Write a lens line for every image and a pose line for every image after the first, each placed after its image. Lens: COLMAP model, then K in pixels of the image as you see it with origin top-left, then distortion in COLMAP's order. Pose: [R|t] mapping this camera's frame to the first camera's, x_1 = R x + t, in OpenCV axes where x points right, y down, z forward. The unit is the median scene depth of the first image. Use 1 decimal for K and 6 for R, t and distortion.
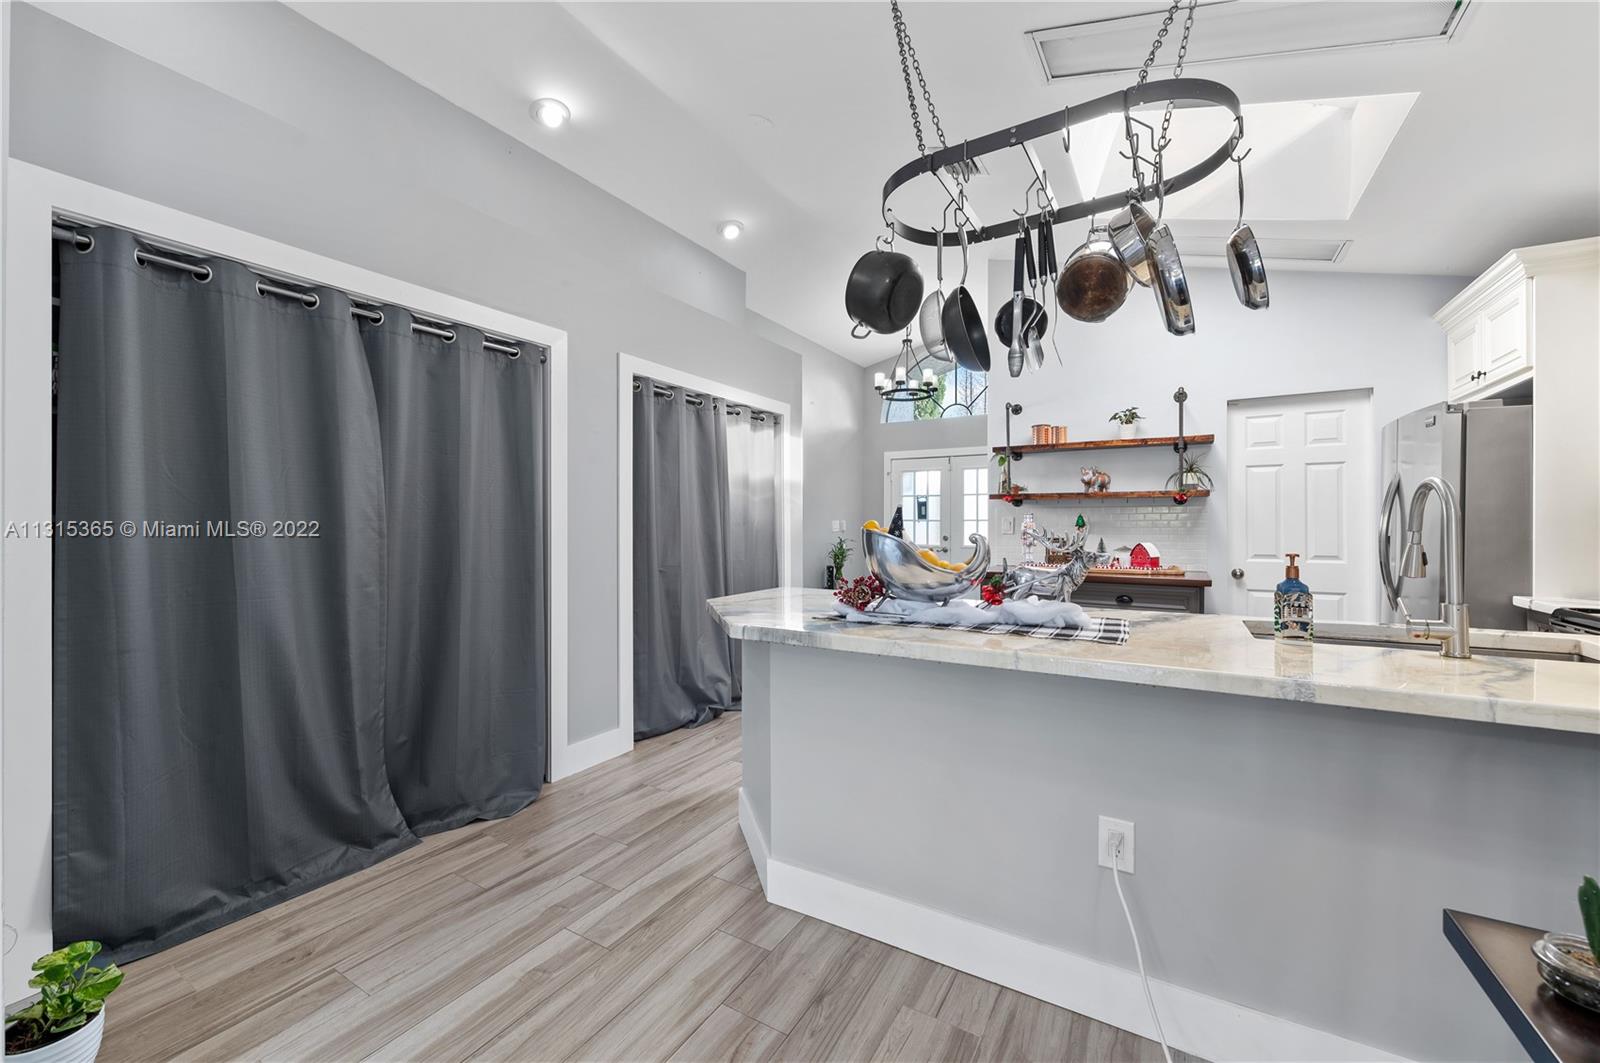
lens RADIAL K [[639.2, 0, 799.2], [0, 639.2, 520.8], [0, 0, 1]] dist [0.000532, -0.000243]
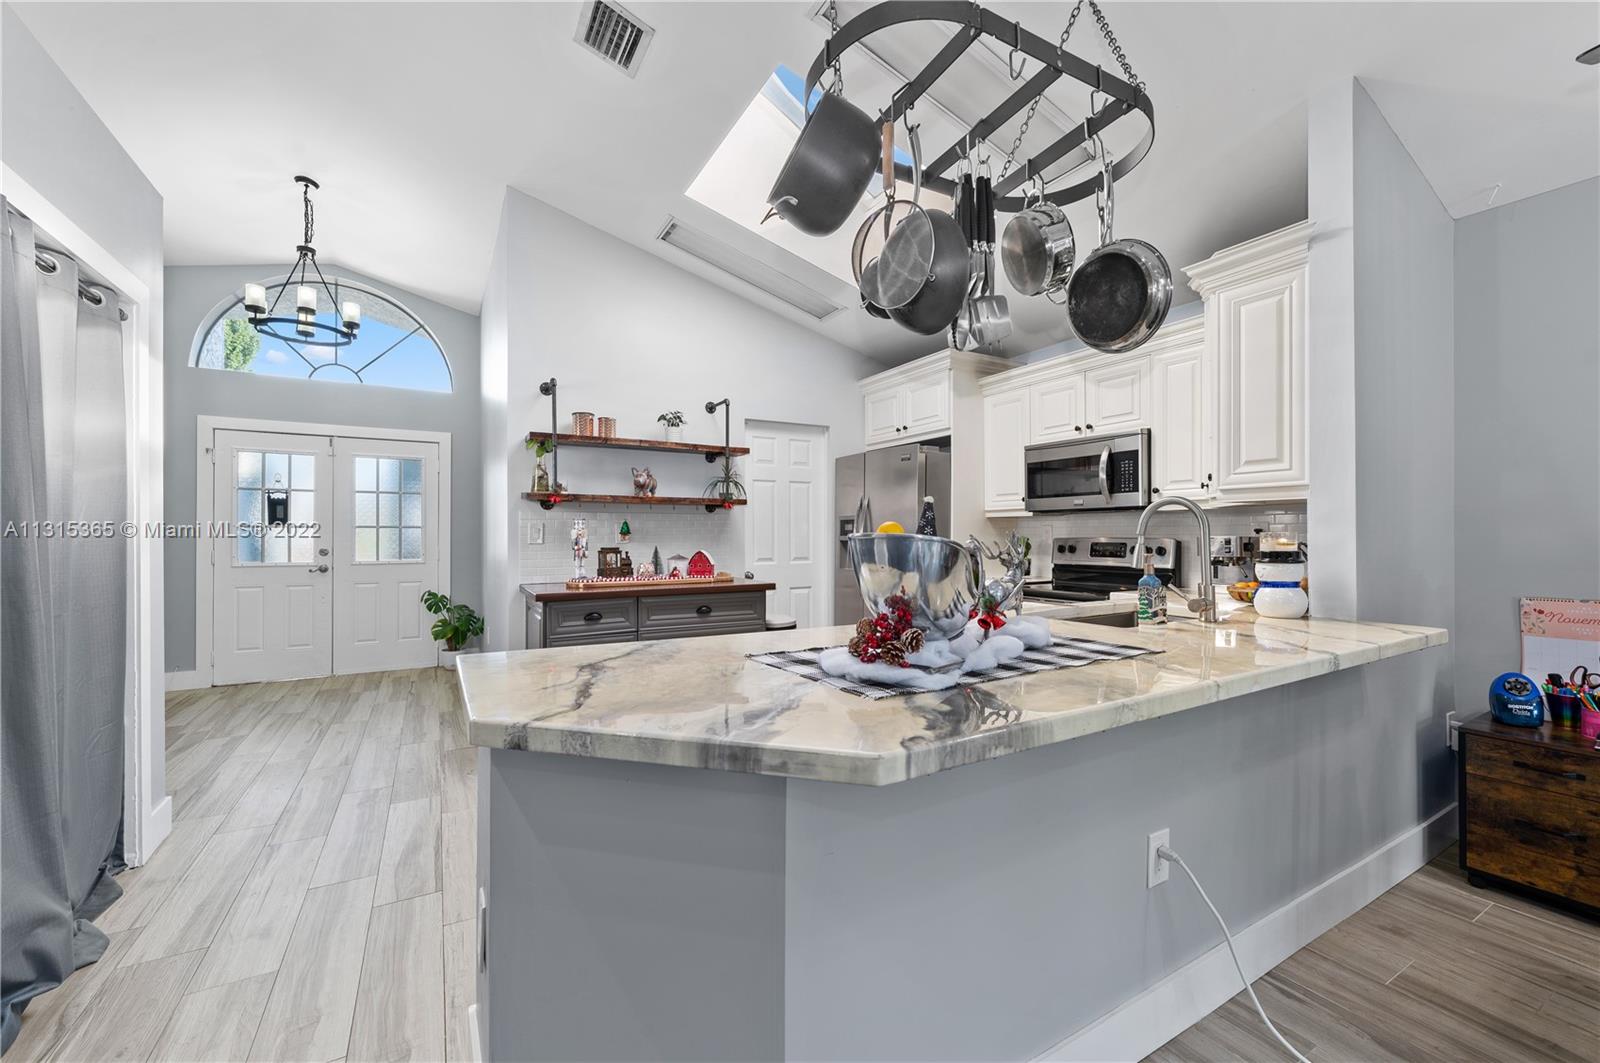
lens RADIAL K [[639.2, 0, 801.5], [0, 639.2, 529.6], [0, 0, 1]] dist [0.000532, -0.000243]
pose [[0.486446, 0.002988, 0.873705, -0.238844], [-0.003329, 0.999993, -0.001566, 0.003260], [-0.873704, -0.002146, 0.486453, 0.383794]]
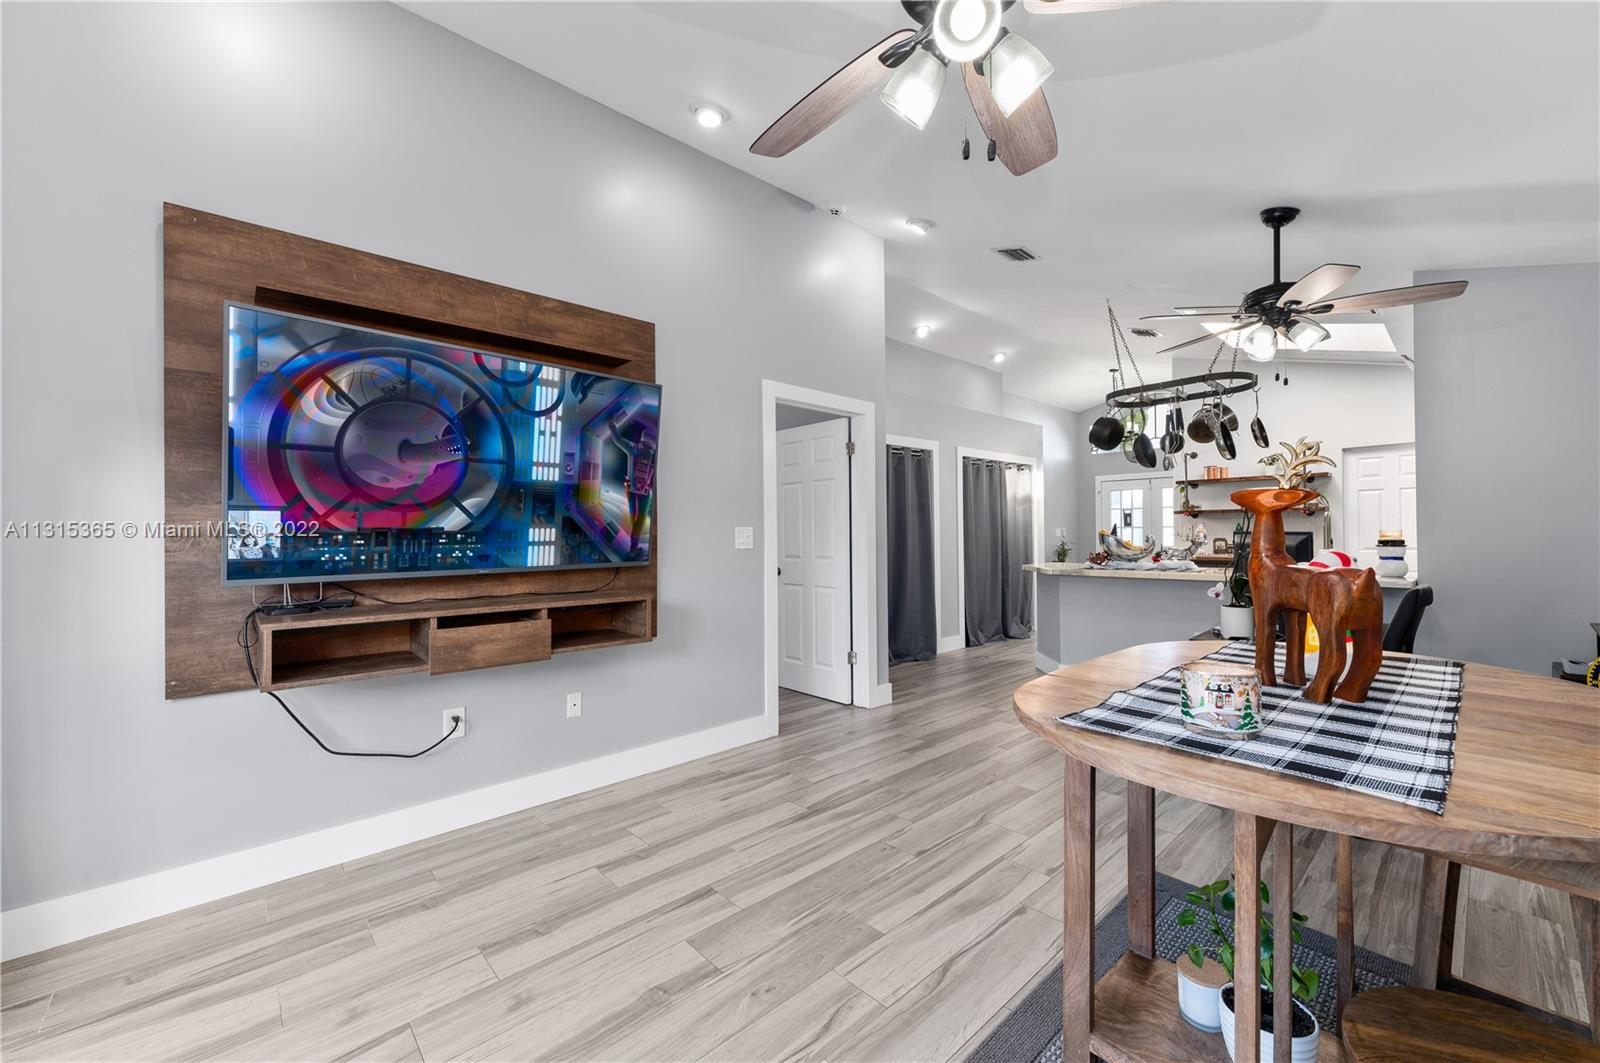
lens RADIAL K [[639.2, 0, 802.4], [0, 639.2, 529.1], [0, 0, 1]] dist [0.000532, -0.000243]
pose [[0.960021, -0.012990, -0.279625, -0.158698], [0.013026, 0.999914, -0.001729, -0.007172], [0.279624, -0.001983, 0.960108, -0.865142]]
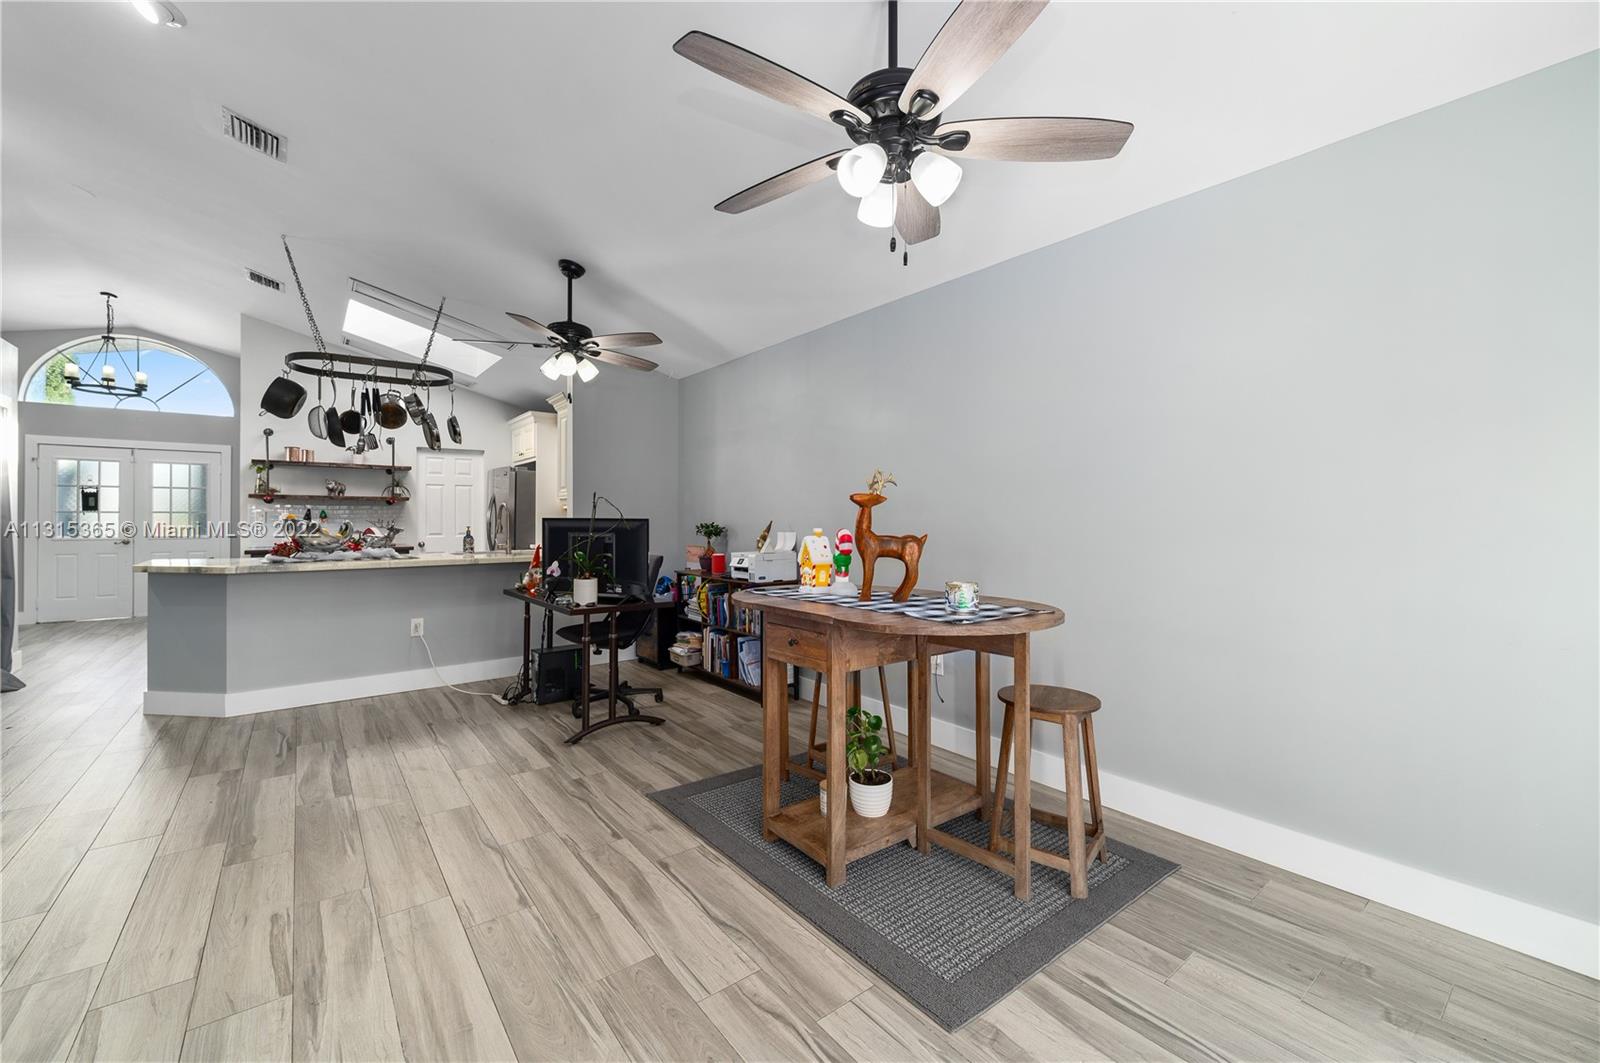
lens RADIAL K [[639.2, 0, 797.2], [0, 639.2, 517.1], [0, 0, 1]] dist [0.000532, -0.000243]
pose [[0.360606, 0.000924, 0.932718, -0.611147], [-0.007383, 0.999971, 0.001864, -0.004861], [-0.932689, -0.007559, 0.360603, -0.634958]]
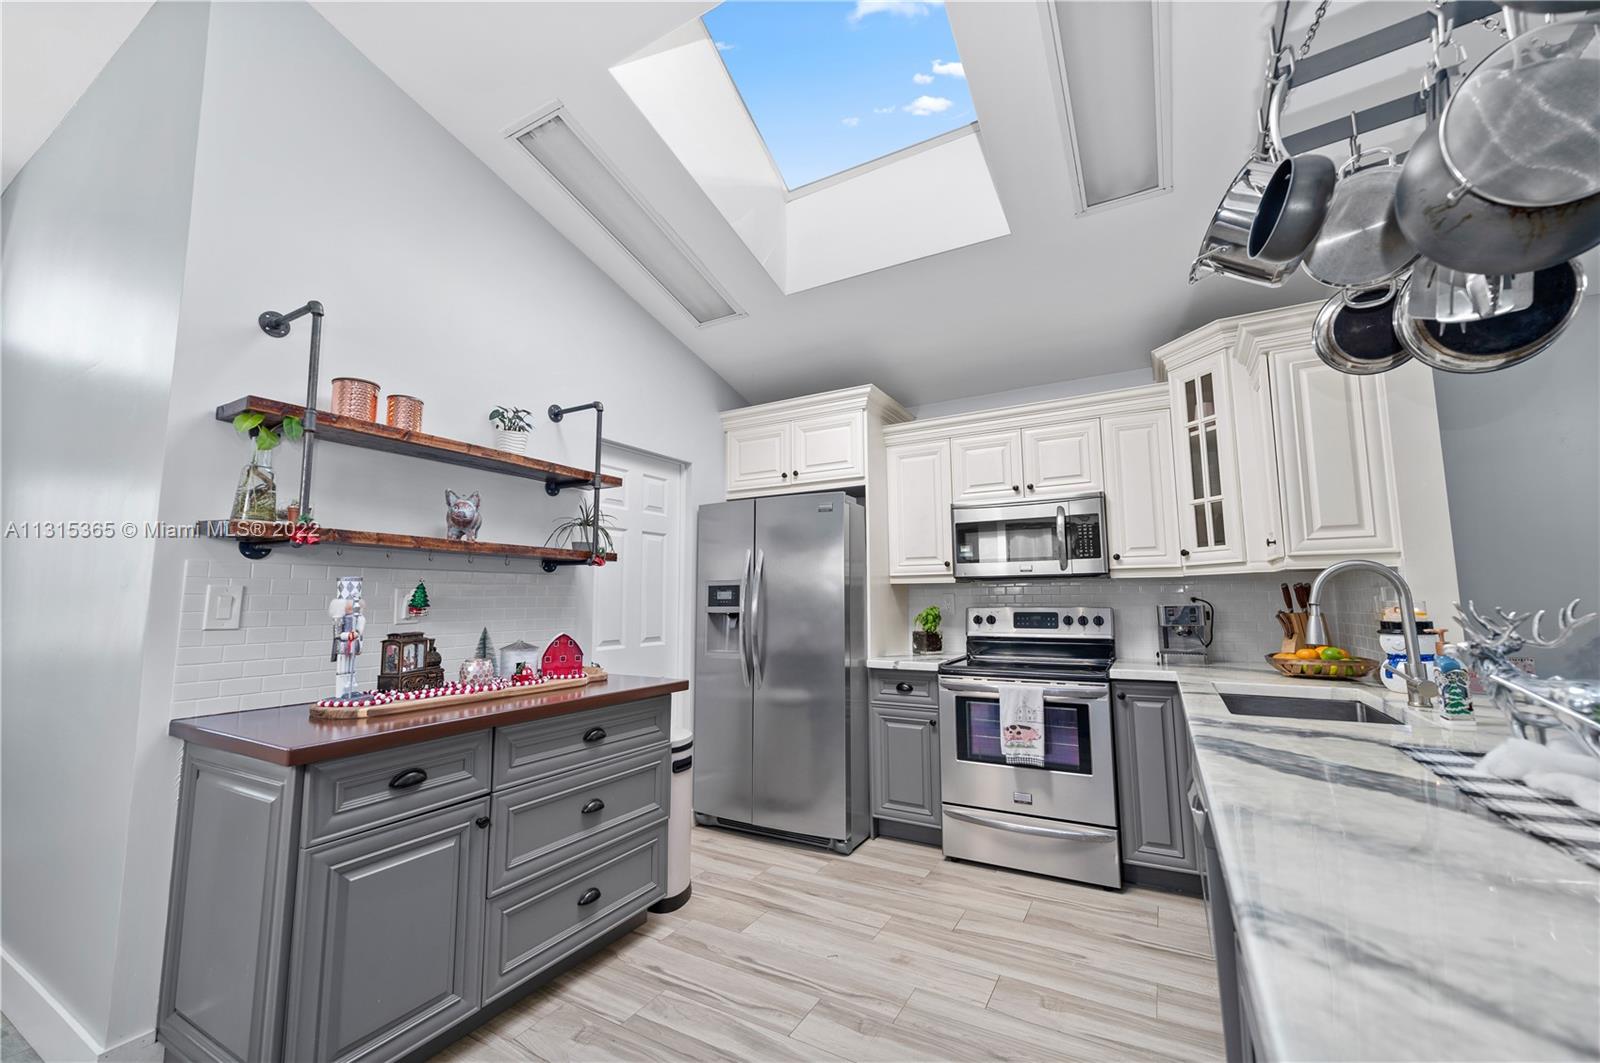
lens RADIAL K [[639.2, 0, 804.5], [0, 639.2, 529.5], [0, 0, 1]] dist [0.000532, -0.000243]
pose [[-0.028491, 0.110242, 0.993496, -0.074226], [-0.001323, 0.993895, -0.110324, 0.003221], [-0.999593, -0.004457, -0.028171, 0.779935]]
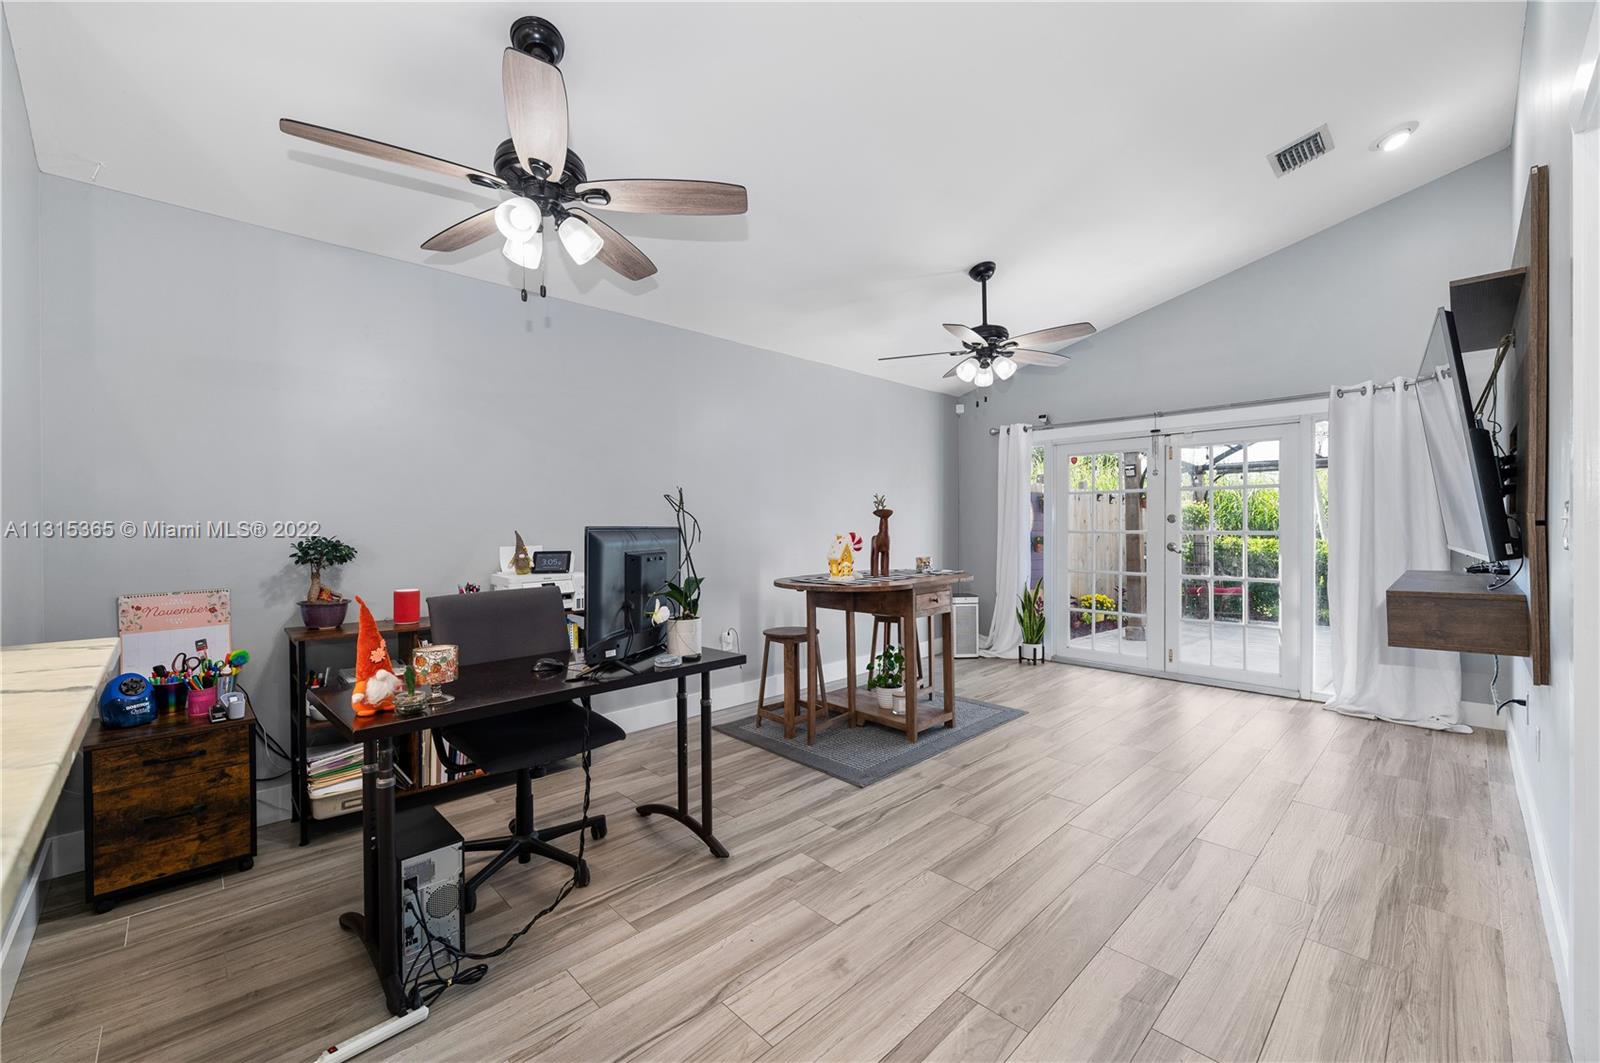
lens RADIAL K [[639.2, 0, 798.1], [0, 639.2, 521.2], [0, 0, 1]] dist [0.000532, -0.000243]
pose [[-0.964641, 0.006771, 0.263480, -0.149892], [0.003120, 0.999893, -0.014272, 0.004441], [-0.263549, -0.012945, -0.964559, 0.488812]]
